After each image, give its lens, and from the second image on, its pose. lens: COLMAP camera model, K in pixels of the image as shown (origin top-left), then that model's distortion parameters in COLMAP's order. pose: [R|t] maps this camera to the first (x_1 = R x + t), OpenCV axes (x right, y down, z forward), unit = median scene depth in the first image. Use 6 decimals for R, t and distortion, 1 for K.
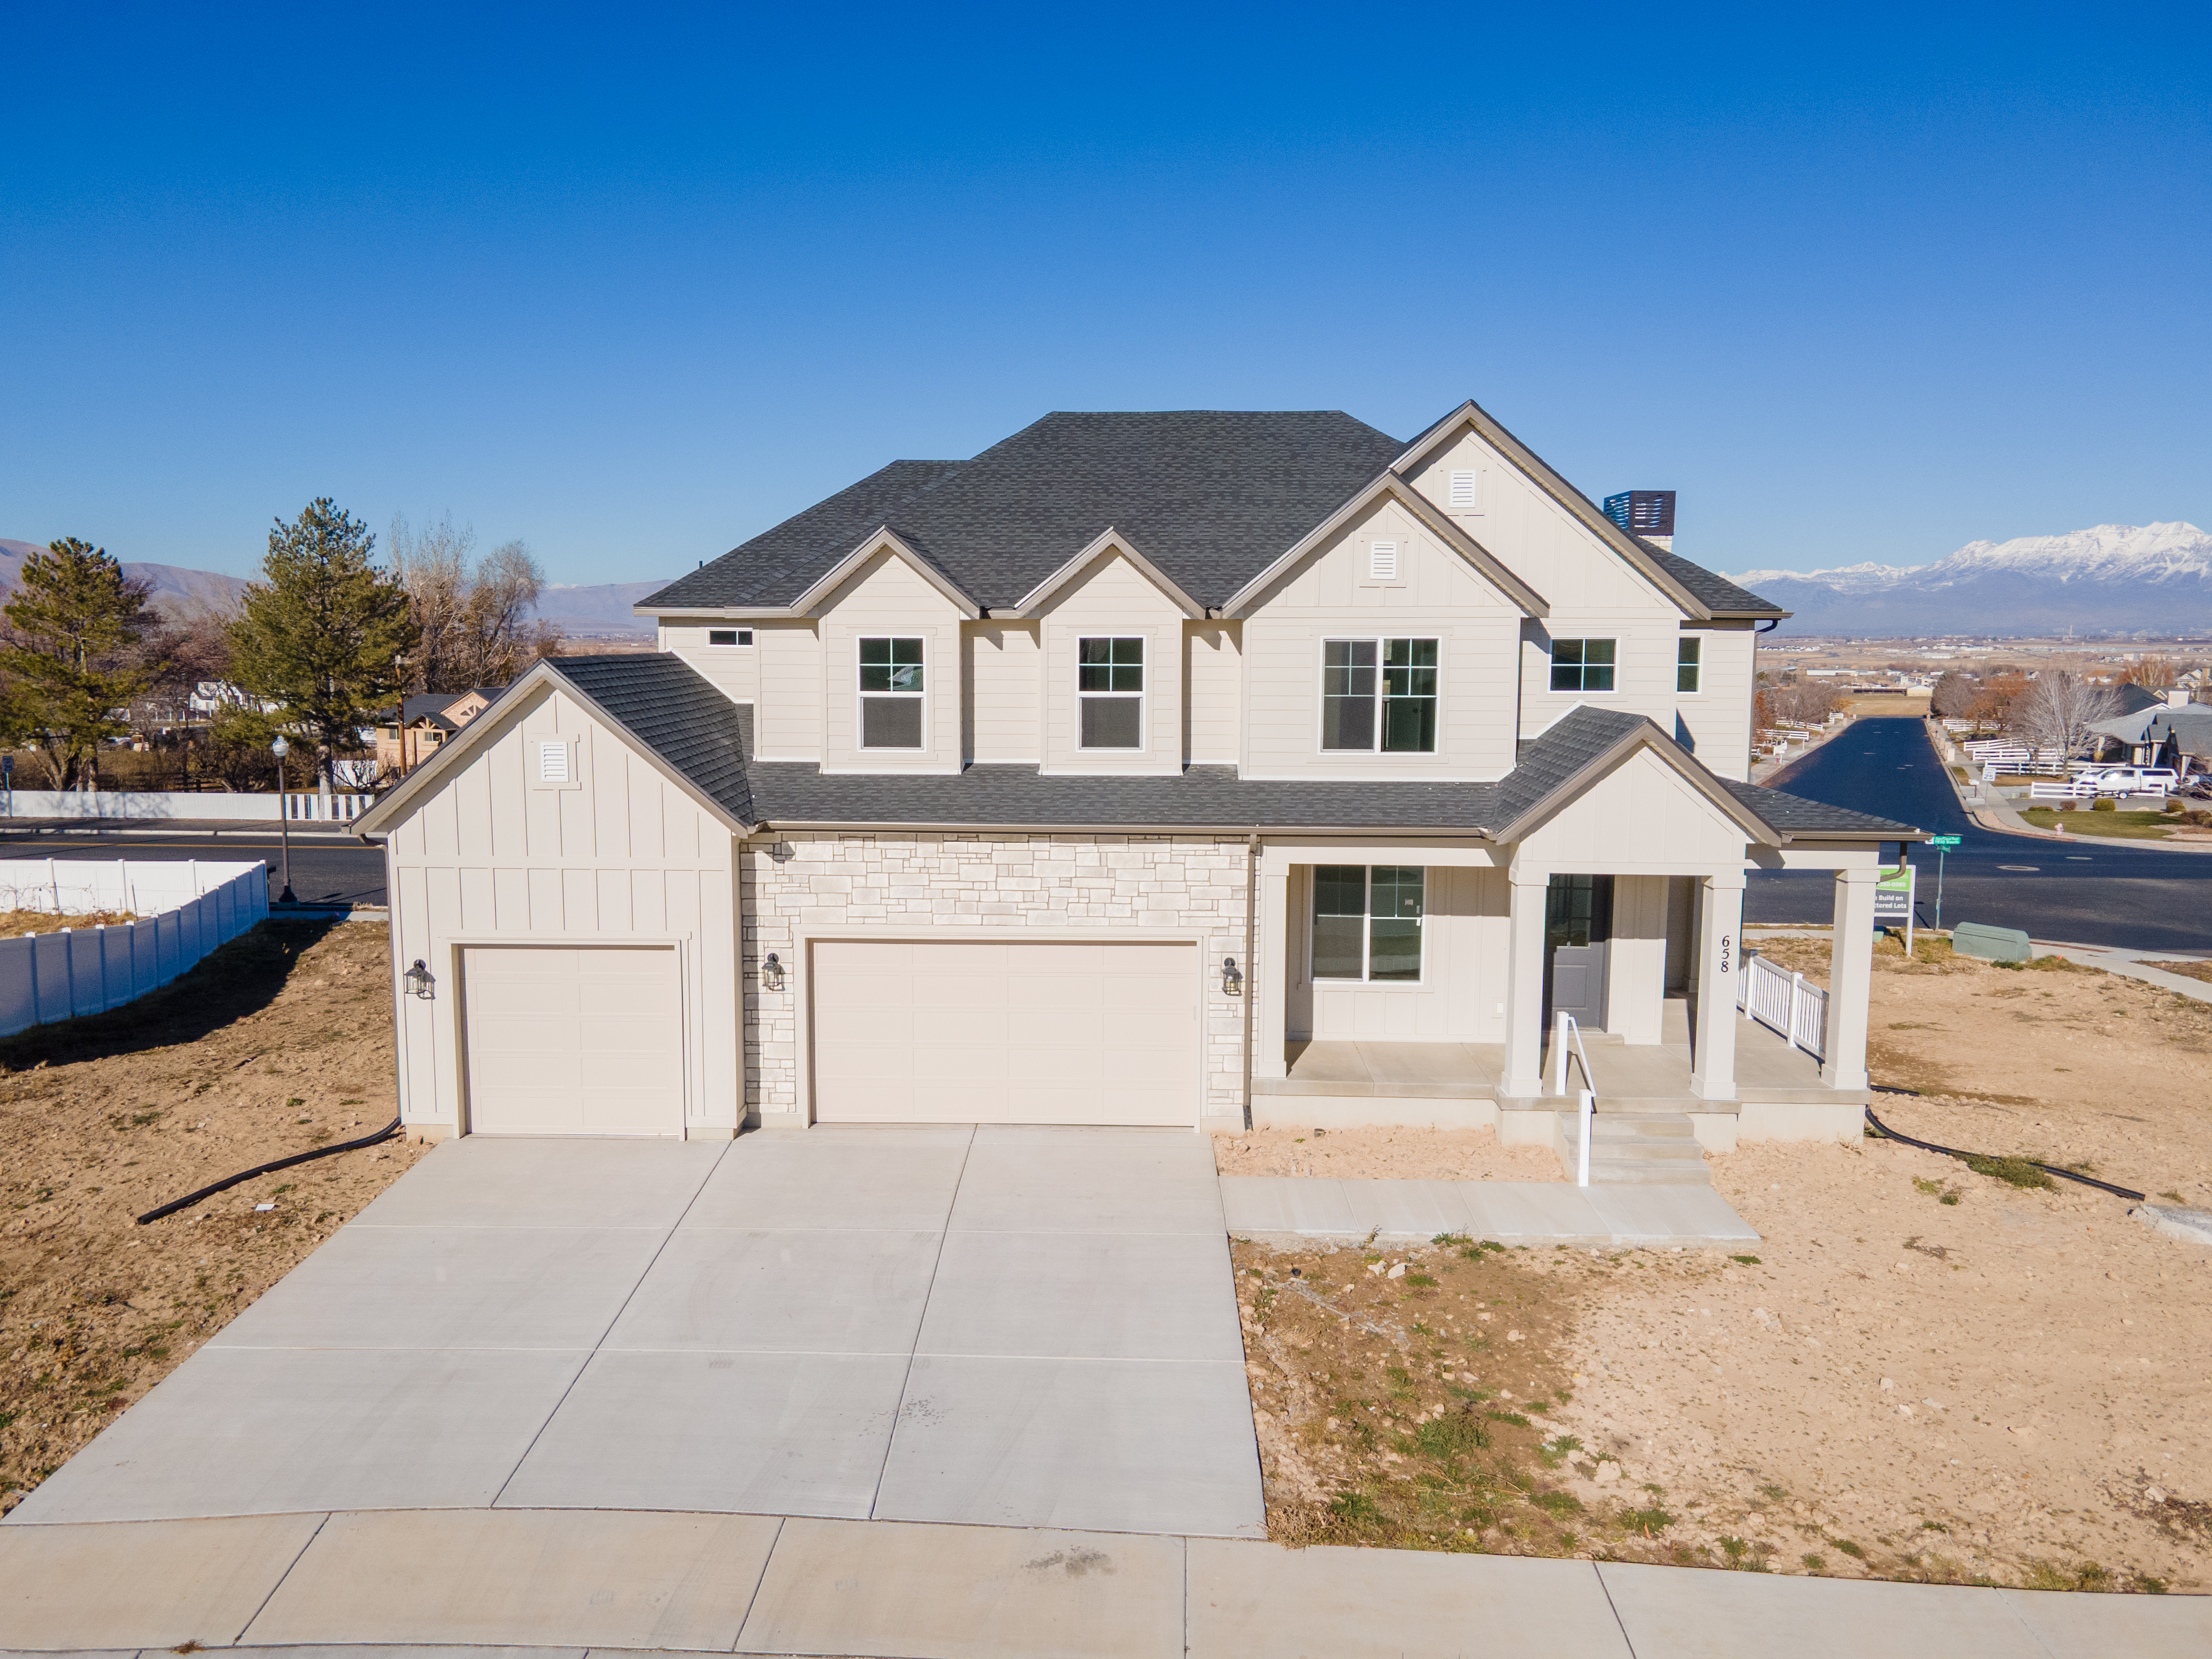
lens RADIAL K [[1604.2, 0, 1101.4], [0, 1604.2, 829.2], [0, 0, 1]] dist [0.037927, 0.004667]
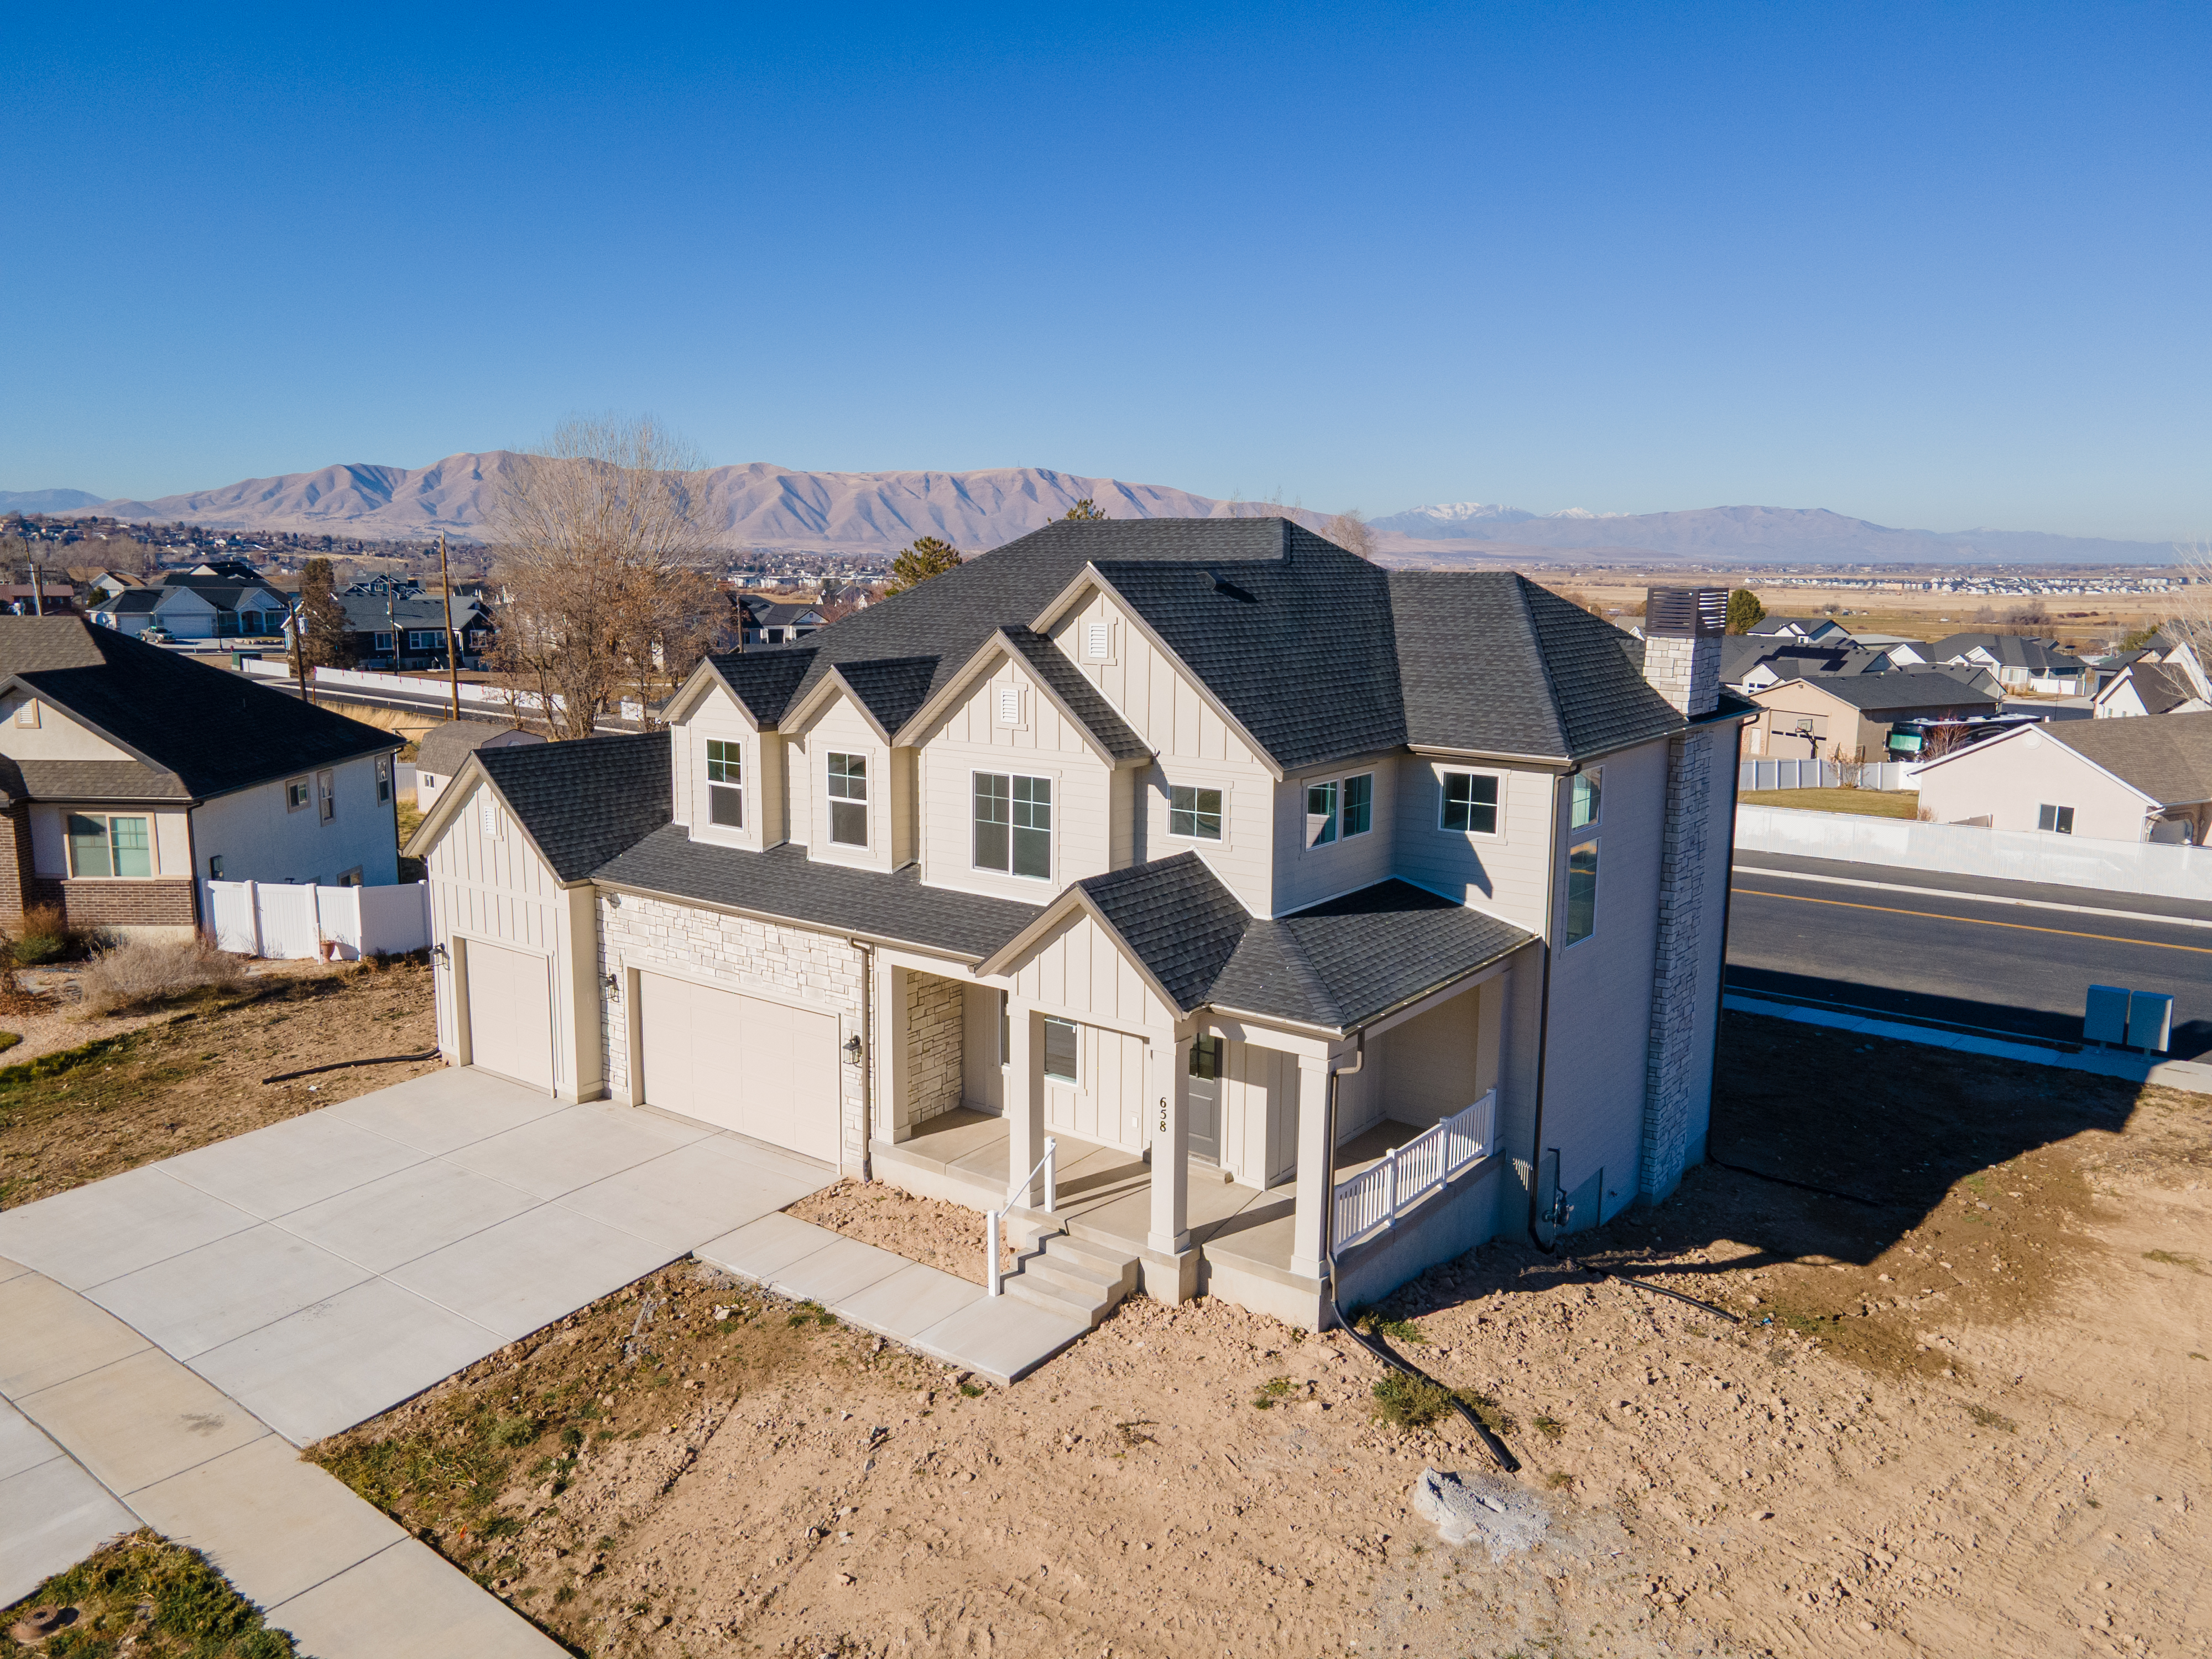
lens RADIAL K [[1604.2, 0, 1103.0], [0, 1604.2, 829.6], [0, 0, 1]] dist [0.037927, 0.004667]
pose [[0.817054, 0.100504, -0.567733, 0.863096], [-0.077008, 0.994890, 0.065296, -0.158653], [0.571395, -0.009631, 0.820619, 0.124070]]
